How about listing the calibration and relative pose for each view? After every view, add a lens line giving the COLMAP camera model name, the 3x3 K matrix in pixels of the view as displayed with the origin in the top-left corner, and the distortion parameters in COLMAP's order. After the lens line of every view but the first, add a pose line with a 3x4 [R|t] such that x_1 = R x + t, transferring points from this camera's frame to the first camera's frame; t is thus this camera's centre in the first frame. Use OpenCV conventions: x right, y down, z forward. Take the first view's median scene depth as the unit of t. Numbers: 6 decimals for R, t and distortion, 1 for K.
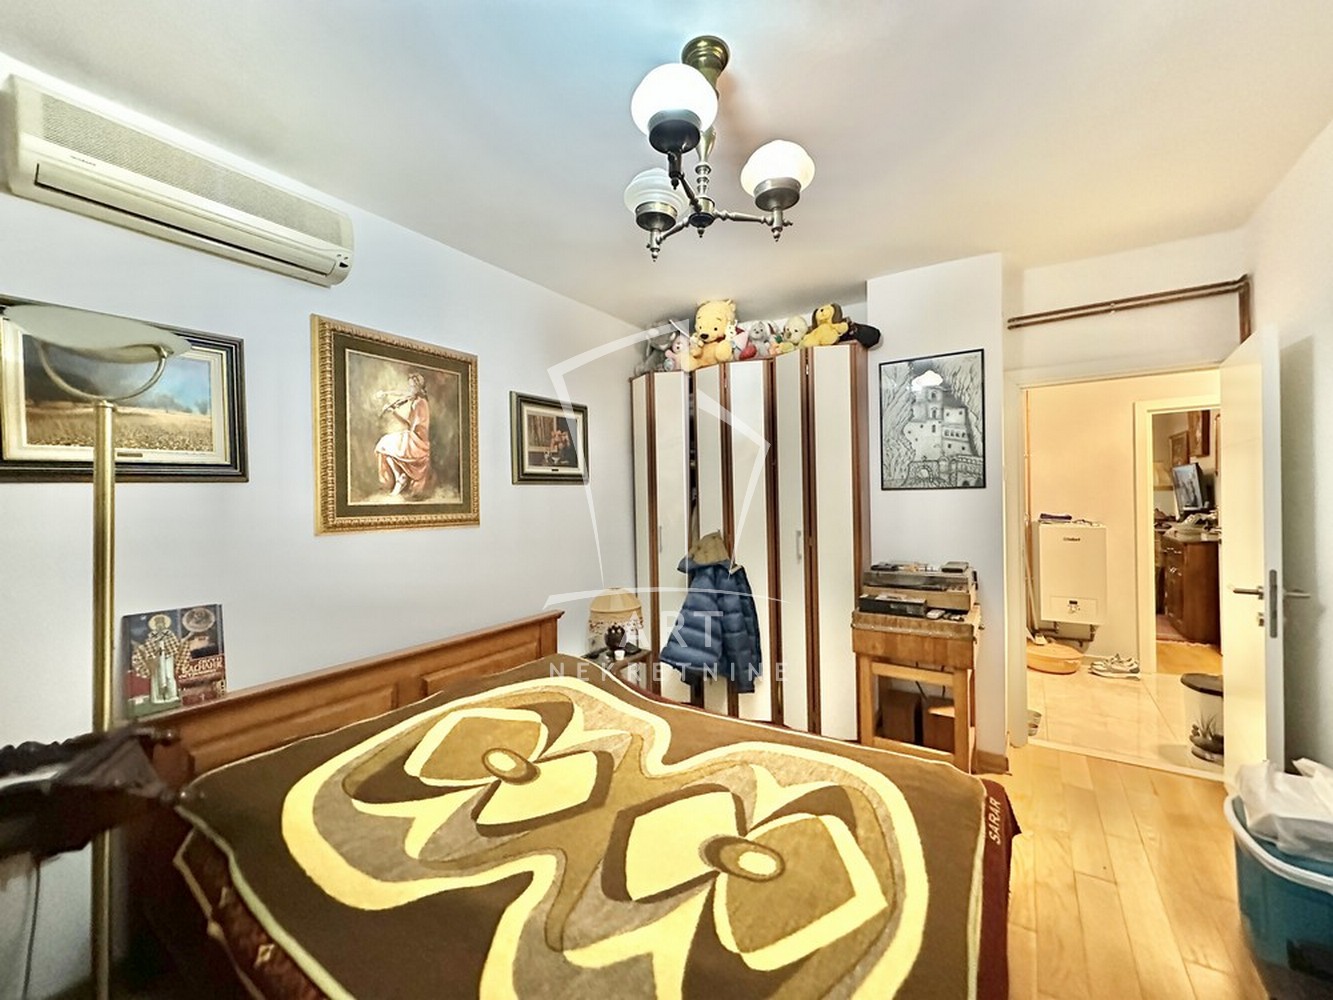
lens RADIAL K [[539.5, 0, 662.1], [0, 539.5, 500.3], [0, 0, 1]] dist [-0.001345, -0.000095]
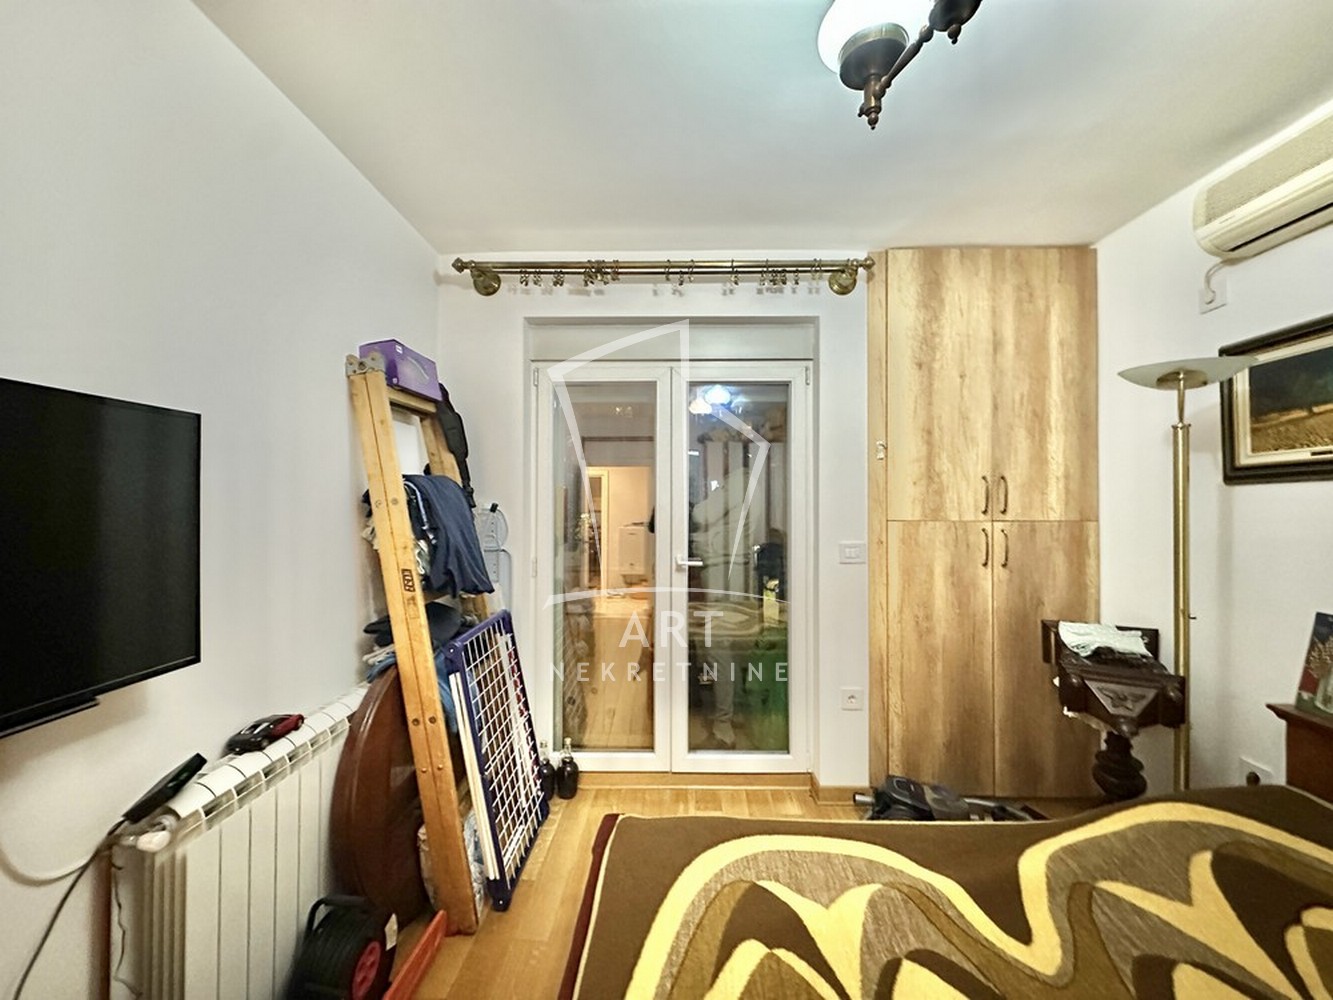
lens RADIAL K [[532.6, 0, 663.5], [0, 532.6, 499.5], [0, 0, 1]] dist [-0.000879, -0.000321]
pose [[-0.850839, 0.016958, -0.525153, 0.434441], [0.014225, 0.999856, 0.009240, -0.018622], [0.525234, 0.000391, -0.850958, 0.908268]]
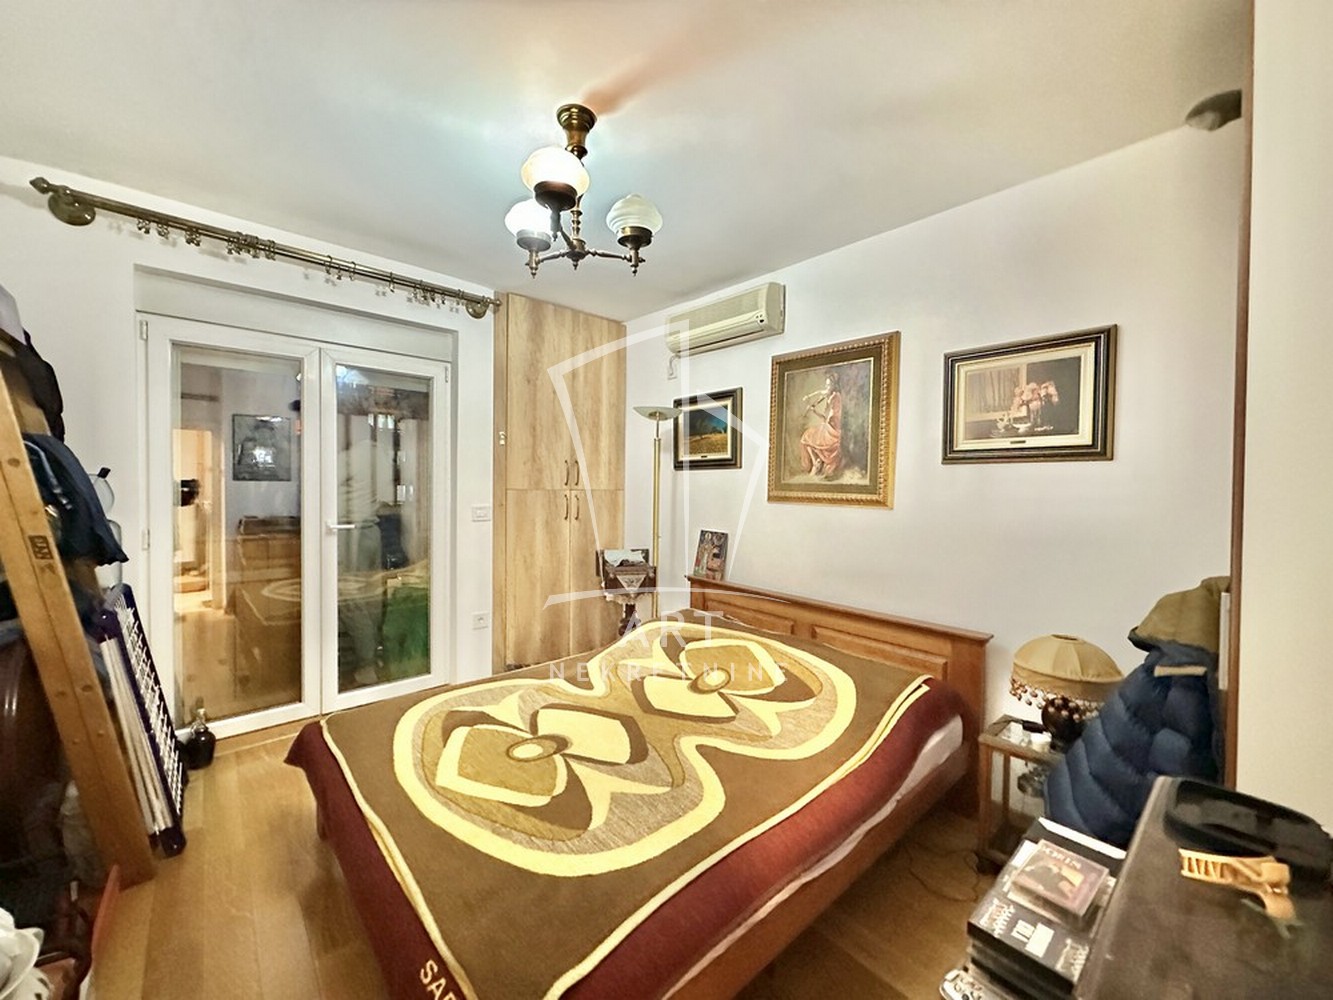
lens RADIAL K [[532.6, 0, 663.5], [0, 532.6, 499.5], [0, 0, 1]] dist [-0.000879, -0.000321]
pose [[-0.261410, 0.044268, -0.964212, 0.860764], [-0.015724, 0.998620, 0.050110, -0.012715], [0.965100, 0.028261, -0.260353, 1.066036]]
